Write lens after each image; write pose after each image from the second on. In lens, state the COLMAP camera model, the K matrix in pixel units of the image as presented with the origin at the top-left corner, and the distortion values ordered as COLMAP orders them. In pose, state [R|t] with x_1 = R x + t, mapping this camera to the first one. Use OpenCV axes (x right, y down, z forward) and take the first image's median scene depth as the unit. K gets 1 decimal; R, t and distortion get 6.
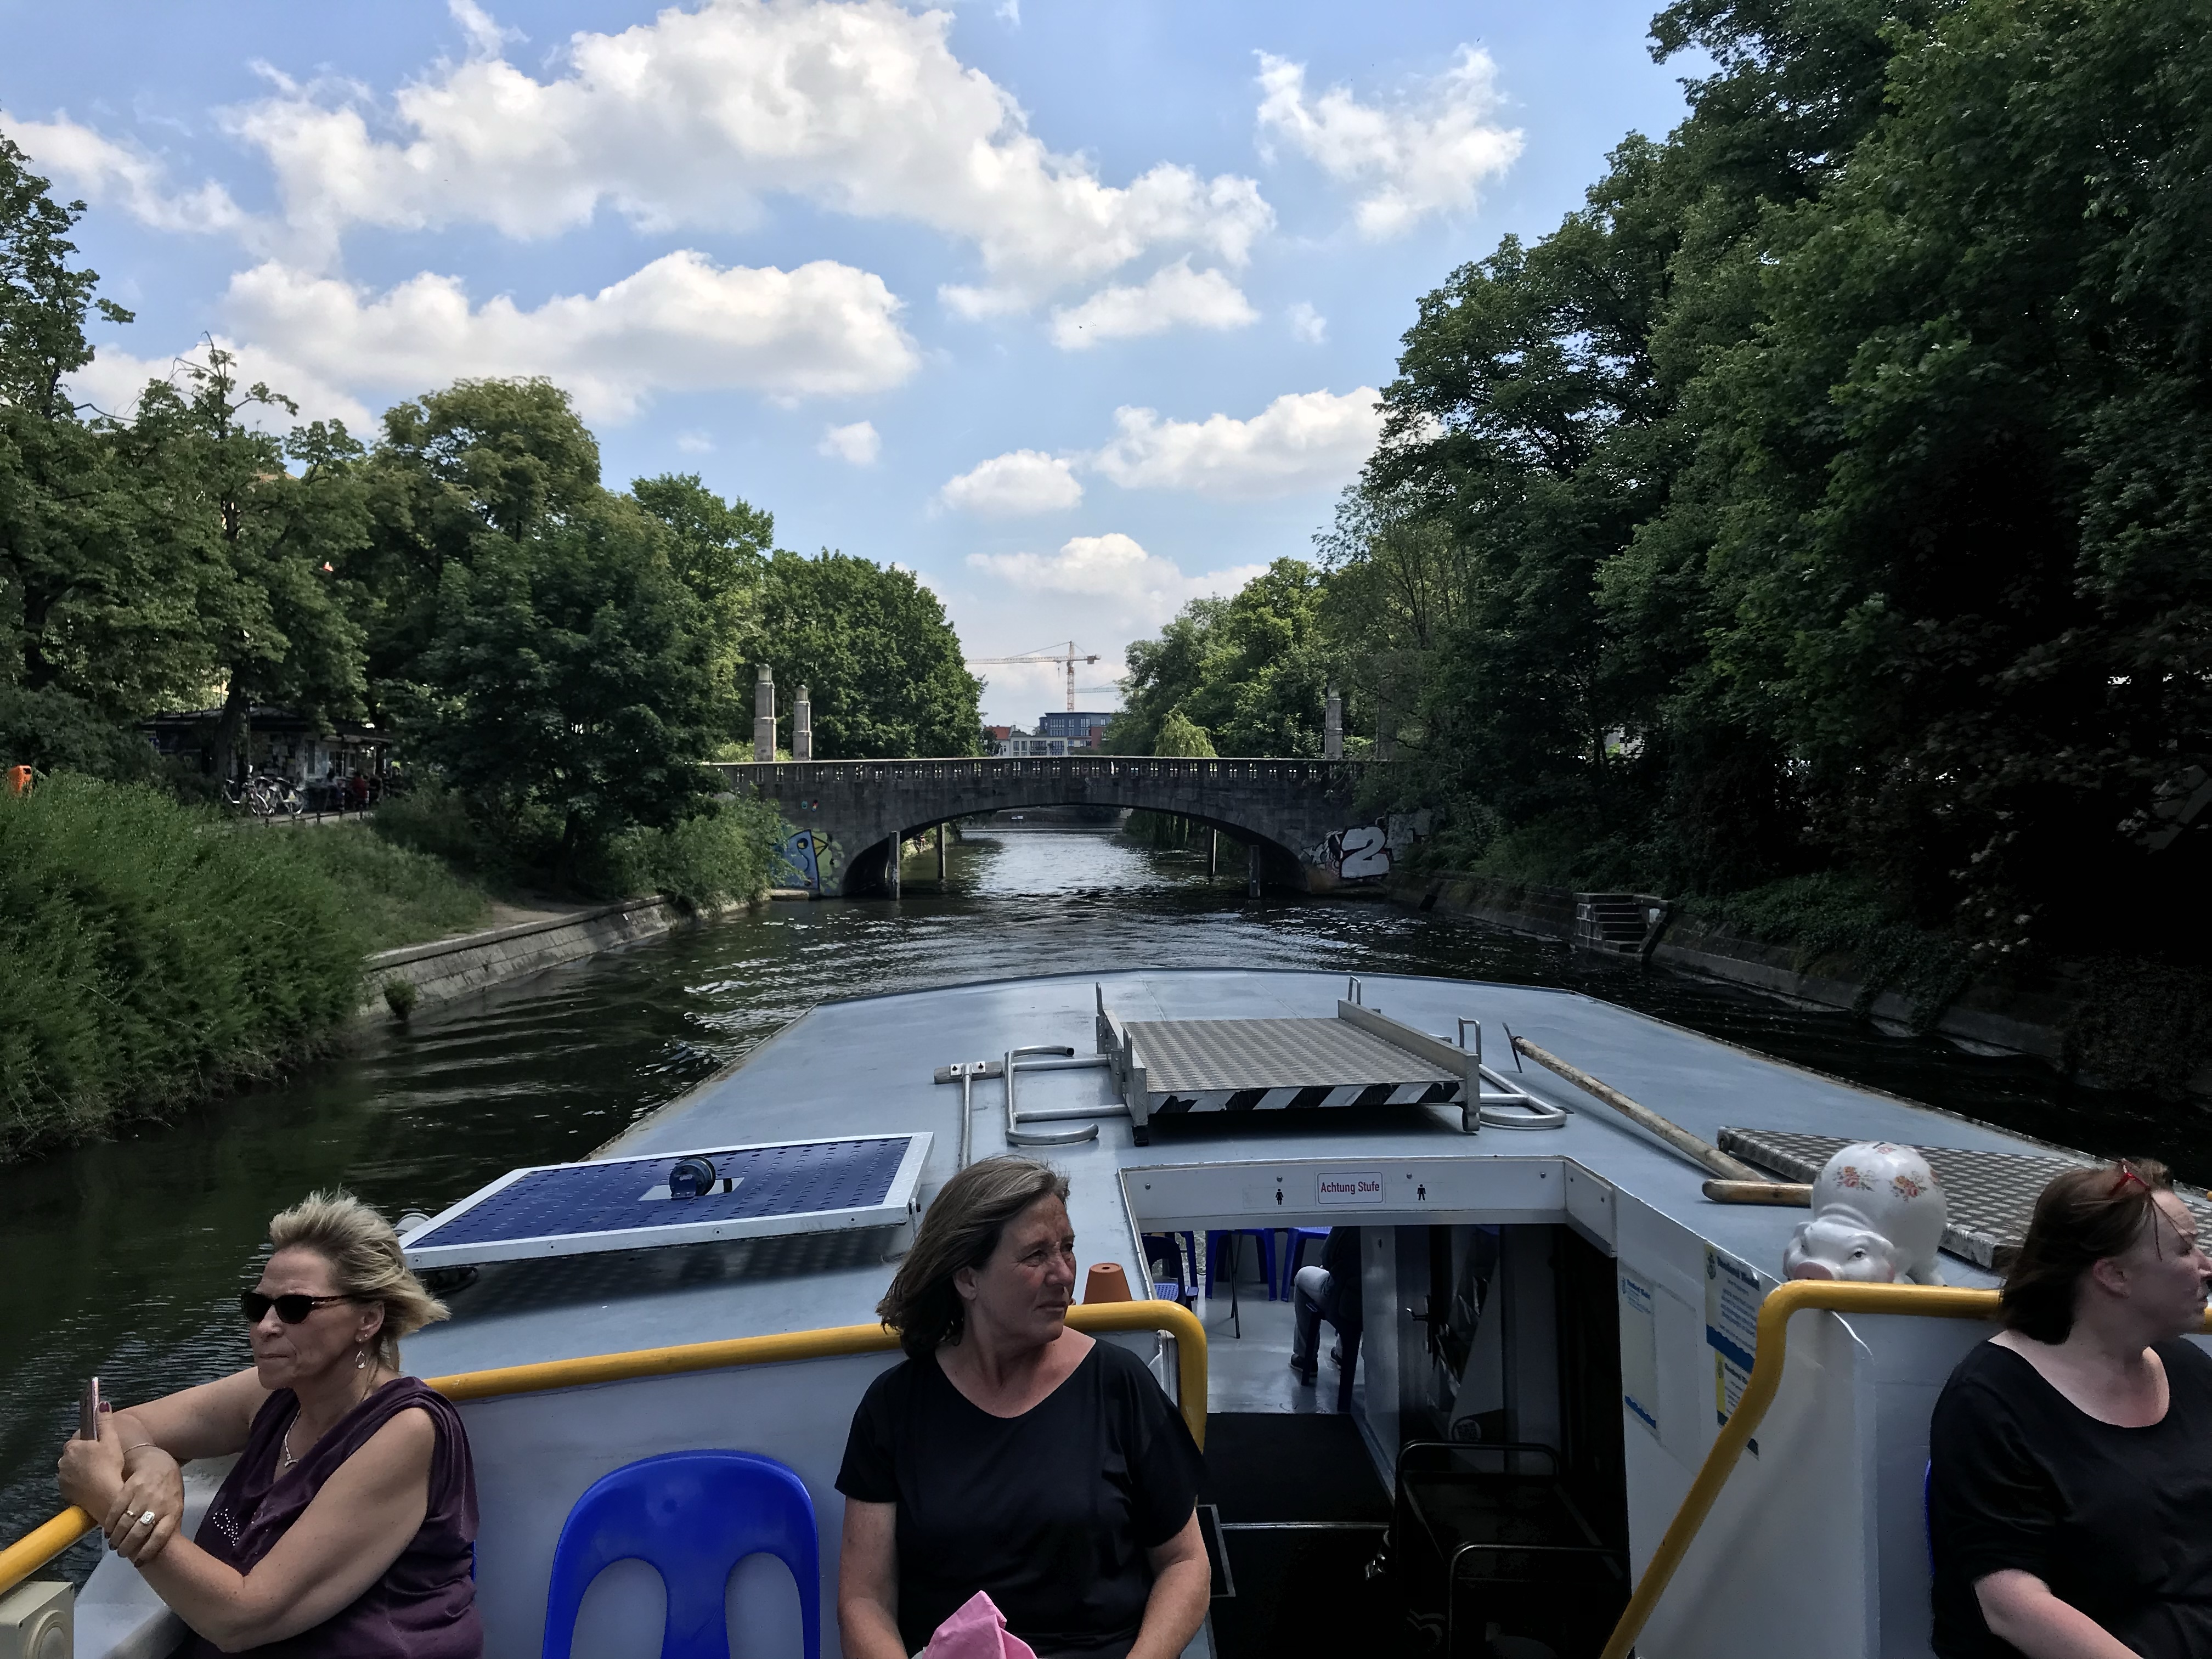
lens RADIAL K [[2058.3, 0, 1106.2], [0, 2058.3, 829.4], [0, 0, 1]] dist [-0.000917, 0.000000]
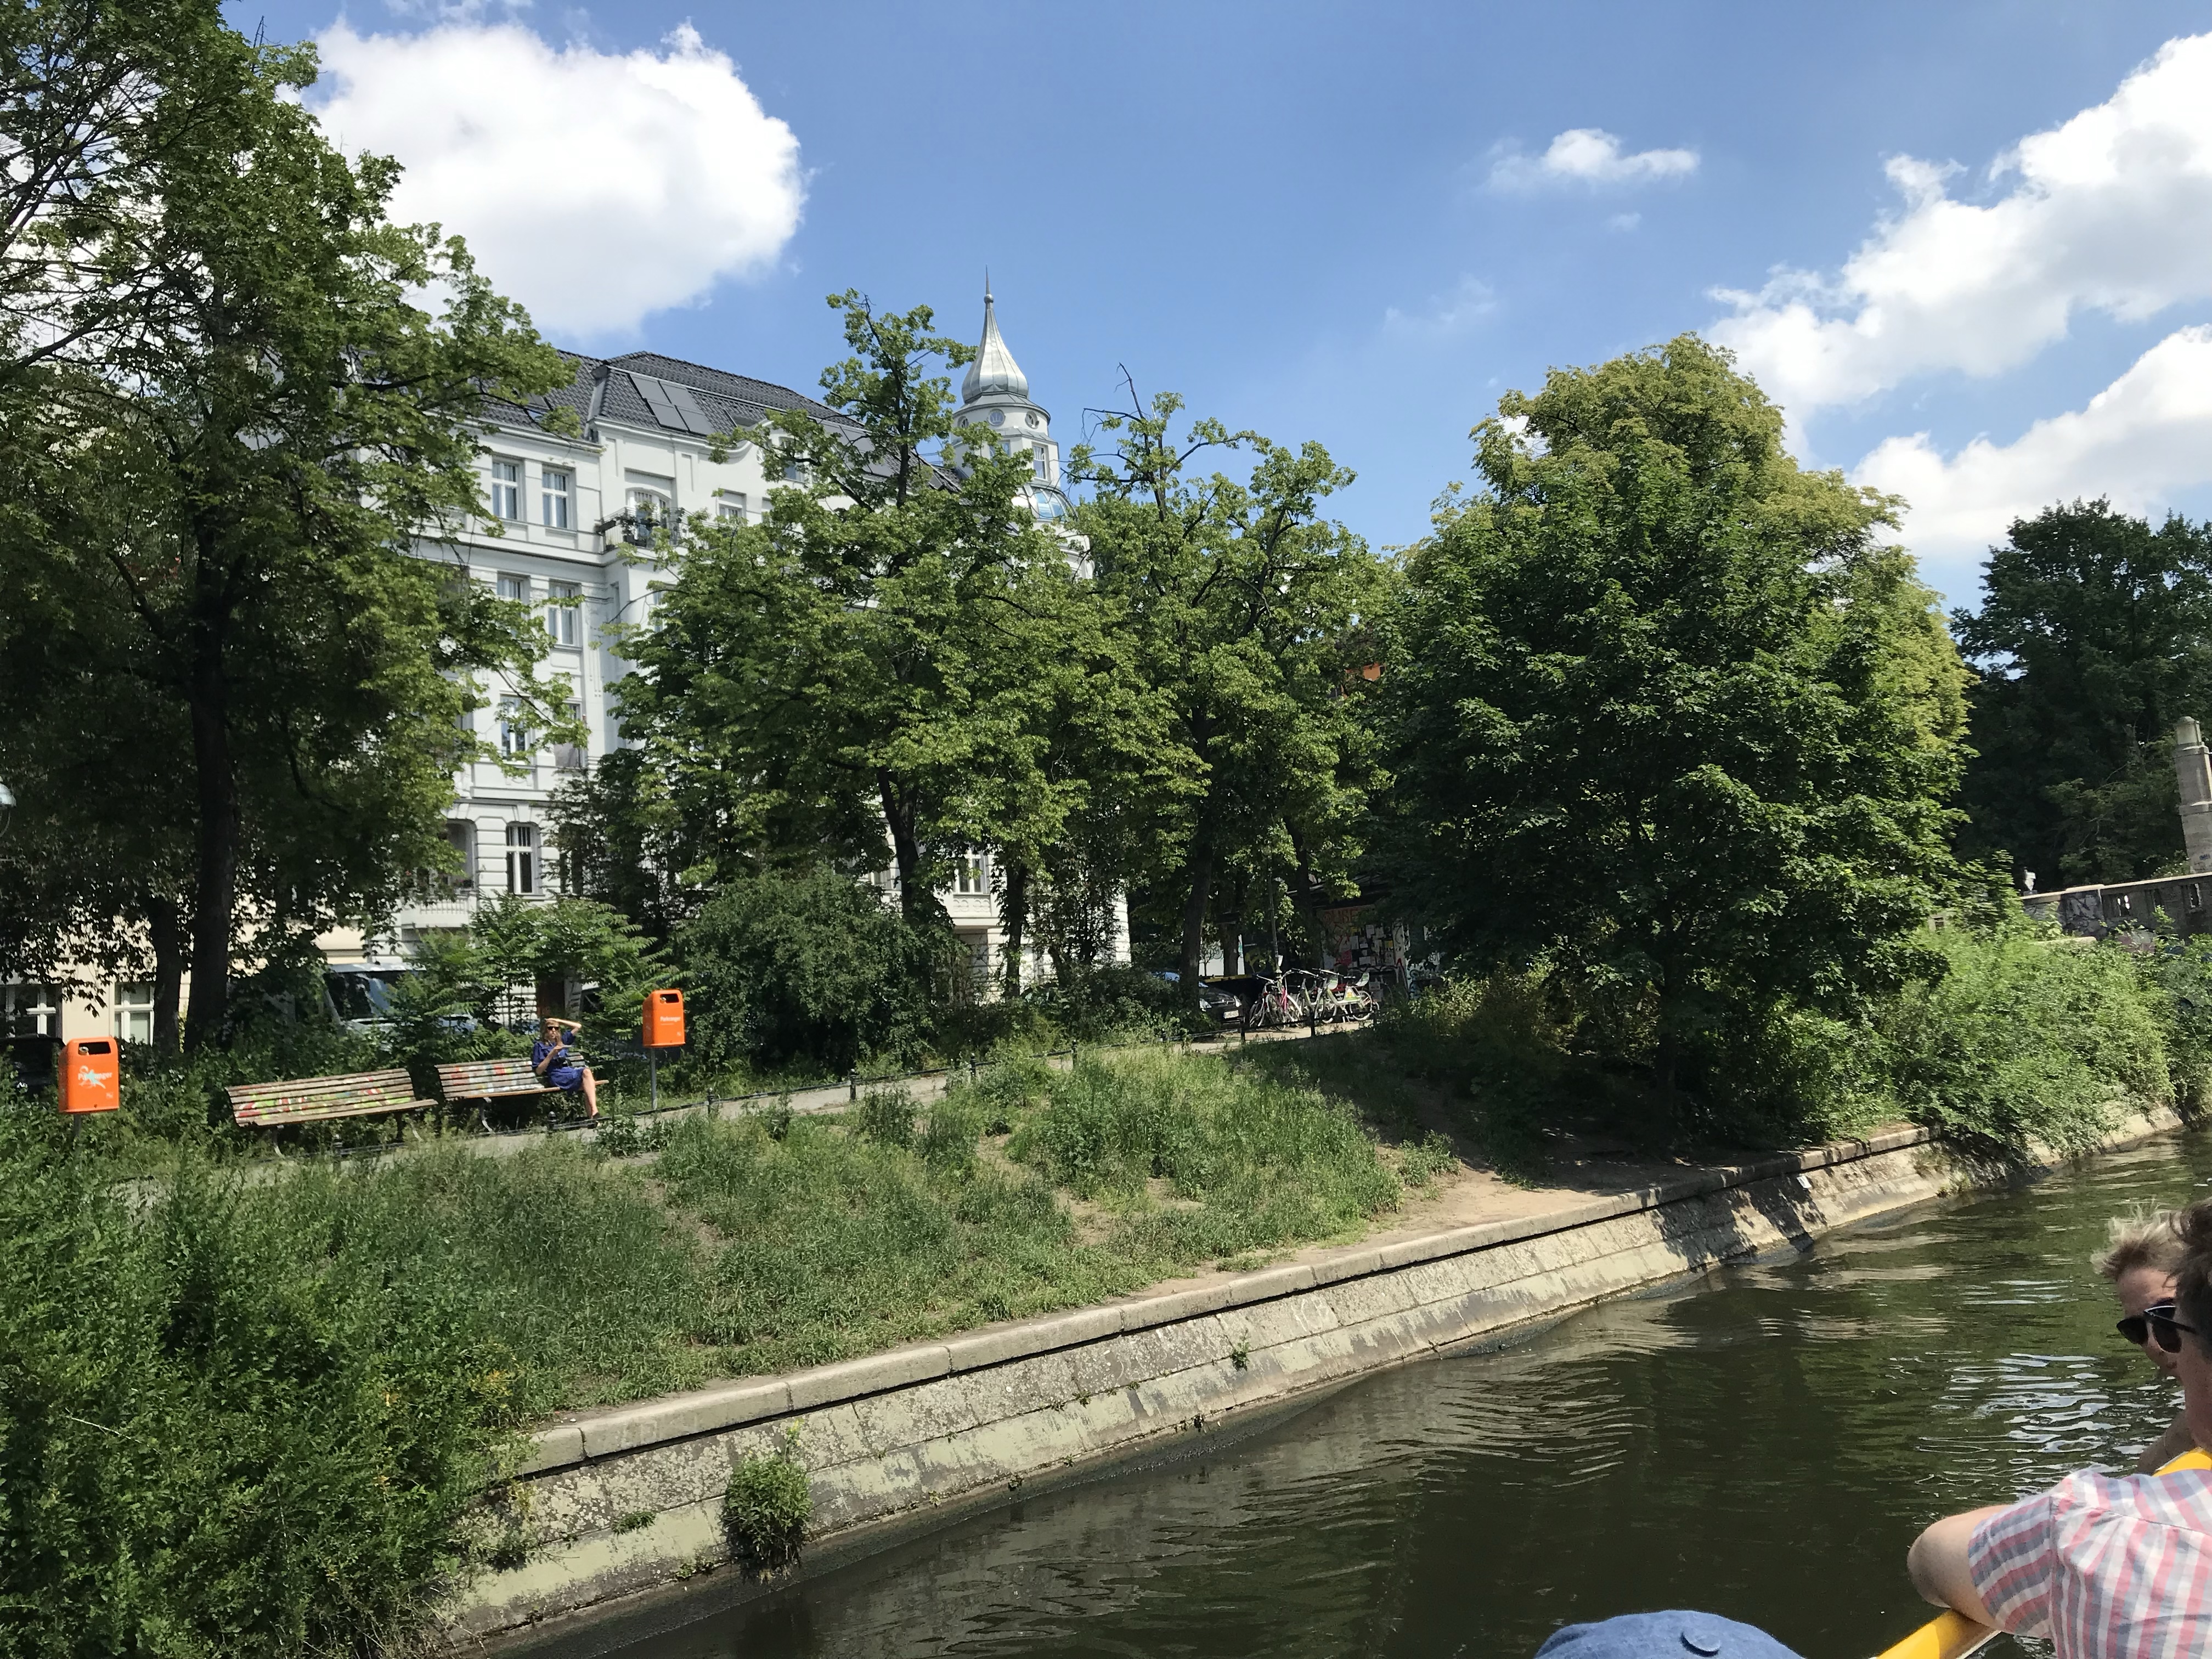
lens RADIAL K [[2058.3, 0, 1107.7], [0, 2058.3, 816.9], [0, 0, 1]] dist [-0.000917, 0.000000]
pose [[0.736342, -0.158678, -0.657740, -0.002879], [0.089298, 0.986399, -0.137996, 0.005938], [0.670691, 0.042877, 0.740497, 0.410716]]
